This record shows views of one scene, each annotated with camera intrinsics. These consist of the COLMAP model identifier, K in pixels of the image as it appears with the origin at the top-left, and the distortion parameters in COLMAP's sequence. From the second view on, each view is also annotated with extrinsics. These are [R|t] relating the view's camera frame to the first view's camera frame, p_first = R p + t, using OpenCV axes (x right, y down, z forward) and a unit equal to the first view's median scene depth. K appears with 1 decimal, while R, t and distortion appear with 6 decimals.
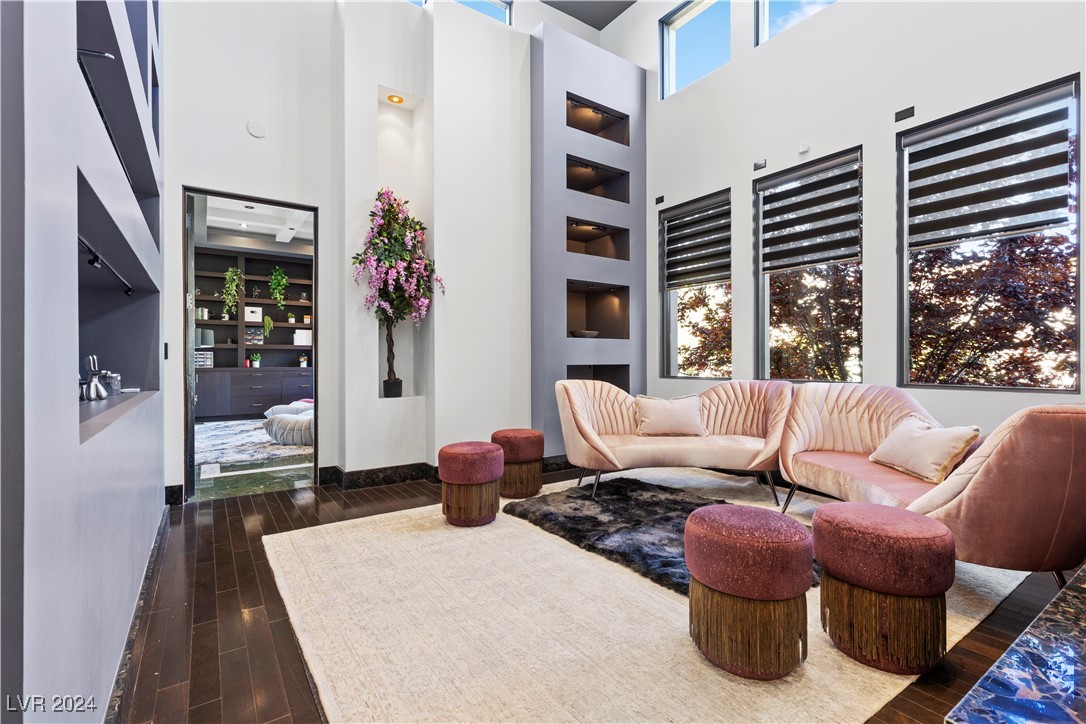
lens RADIAL K [[496.0, 0, 549.6], [0, 496.0, 360.1], [0, 0, 1]] dist [0.022946, 0.000260]
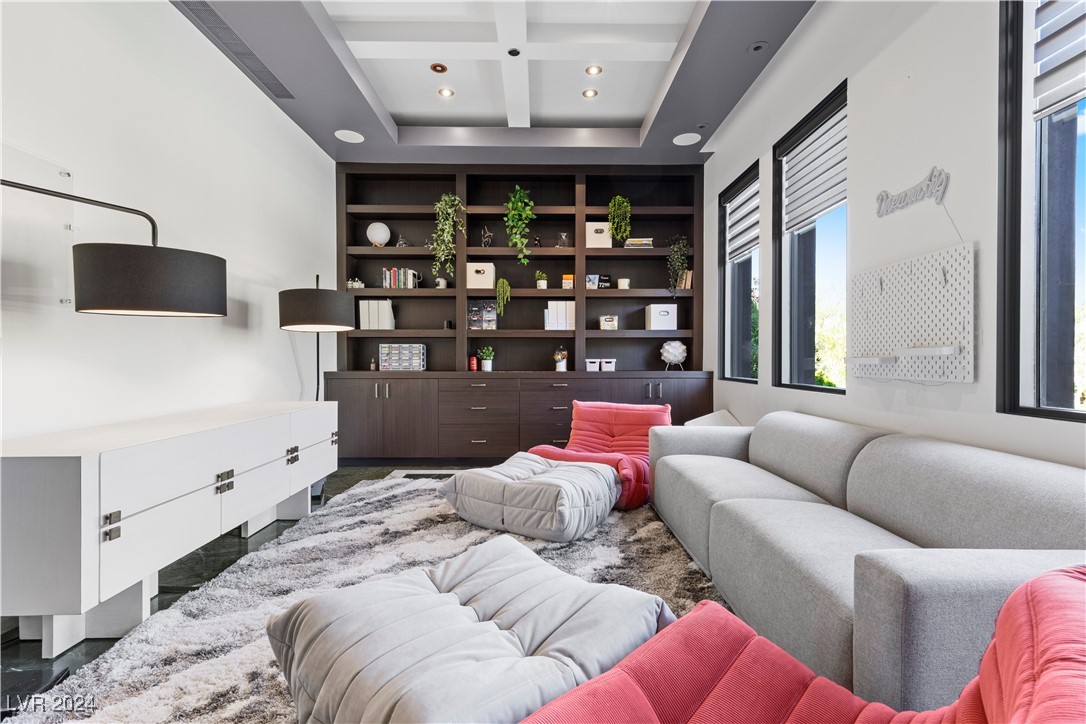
lens RADIAL K [[496.0, 0, 549.4], [0, 496.0, 358.7], [0, 0, 1]] dist [0.022946, 0.000260]
pose [[0.823109, 0.003242, -0.567874, -0.212414], [0.000961, 0.999974, 0.007102, -0.003294], [0.567883, -0.006391, 0.823085, 0.582359]]
